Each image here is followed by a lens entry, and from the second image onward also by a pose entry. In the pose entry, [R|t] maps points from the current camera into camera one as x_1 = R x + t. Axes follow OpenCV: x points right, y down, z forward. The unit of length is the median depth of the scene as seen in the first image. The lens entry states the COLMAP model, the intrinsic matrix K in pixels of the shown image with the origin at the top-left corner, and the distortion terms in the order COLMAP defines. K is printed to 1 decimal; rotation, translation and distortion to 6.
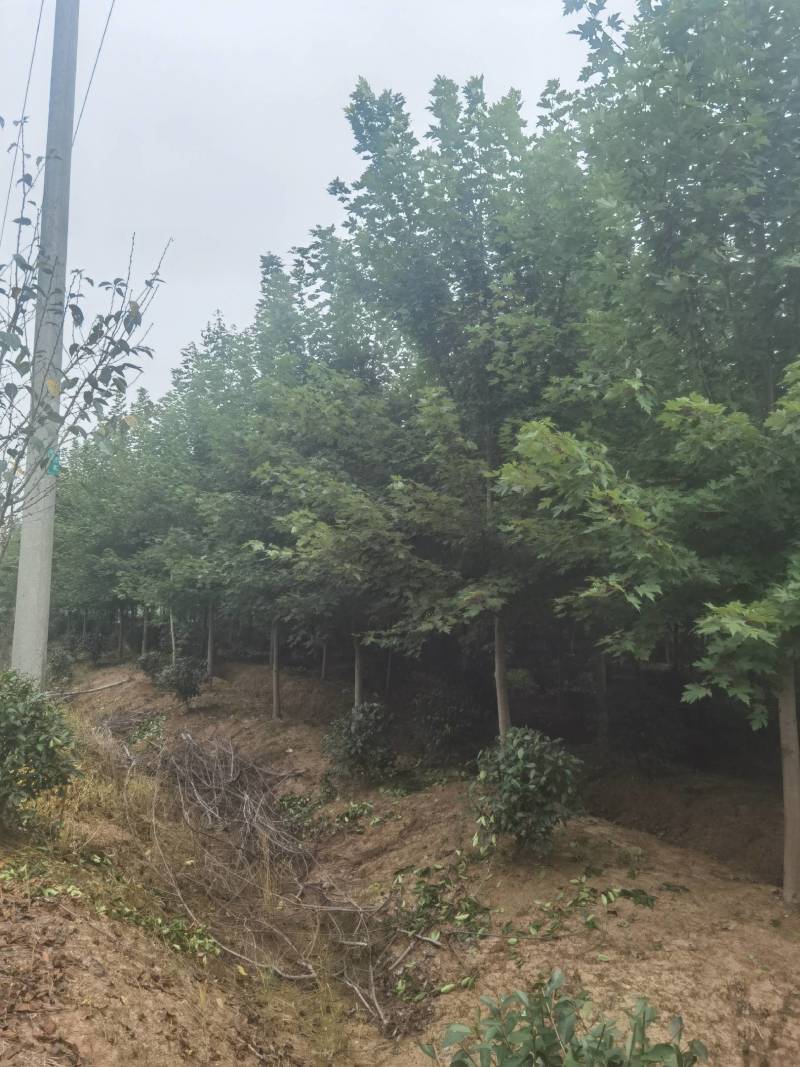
lens RADIAL K [[829.8, 0, 389.8], [0, 829.8, 534.5], [0, 0, 1]] dist [-0.001656, -0.008425]
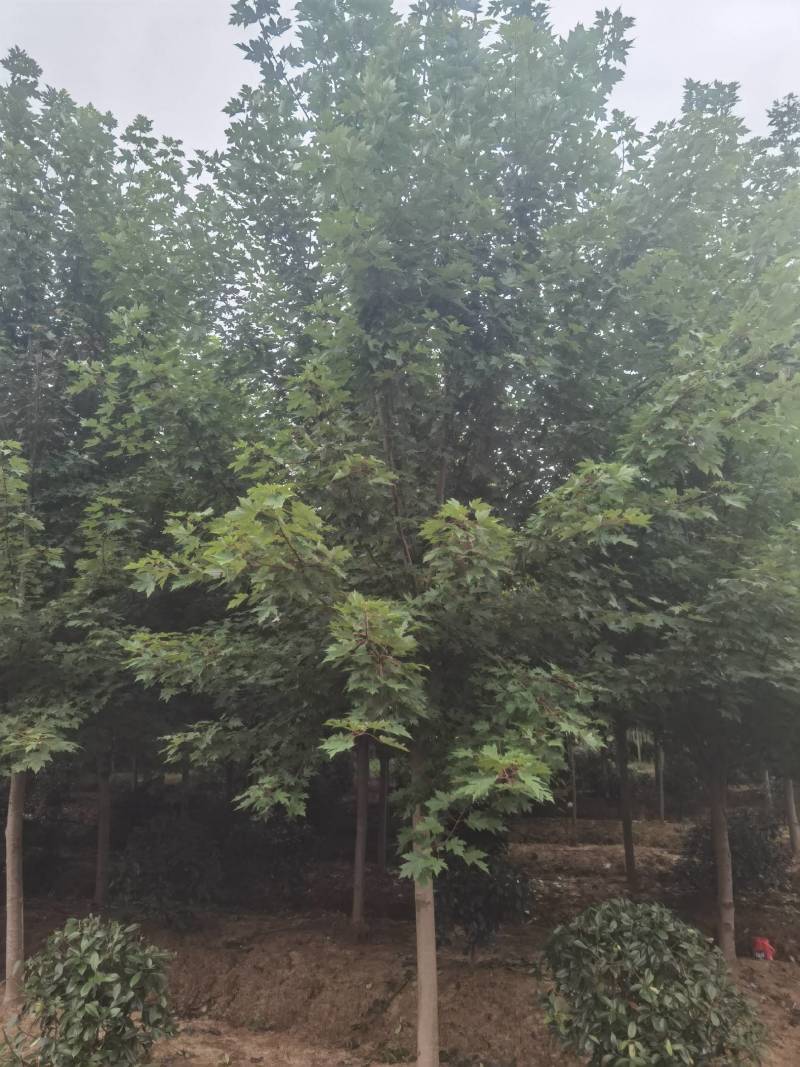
lens RADIAL K [[829.8, 0, 385.4], [0, 829.8, 536.8], [0, 0, 1]] dist [-0.001656, -0.008425]
pose [[0.788420, 0.097841, 0.607306, -0.112127], [-0.025212, 0.991580, -0.127020, -0.011306], [-0.614620, 0.084833, 0.784248, 0.269232]]
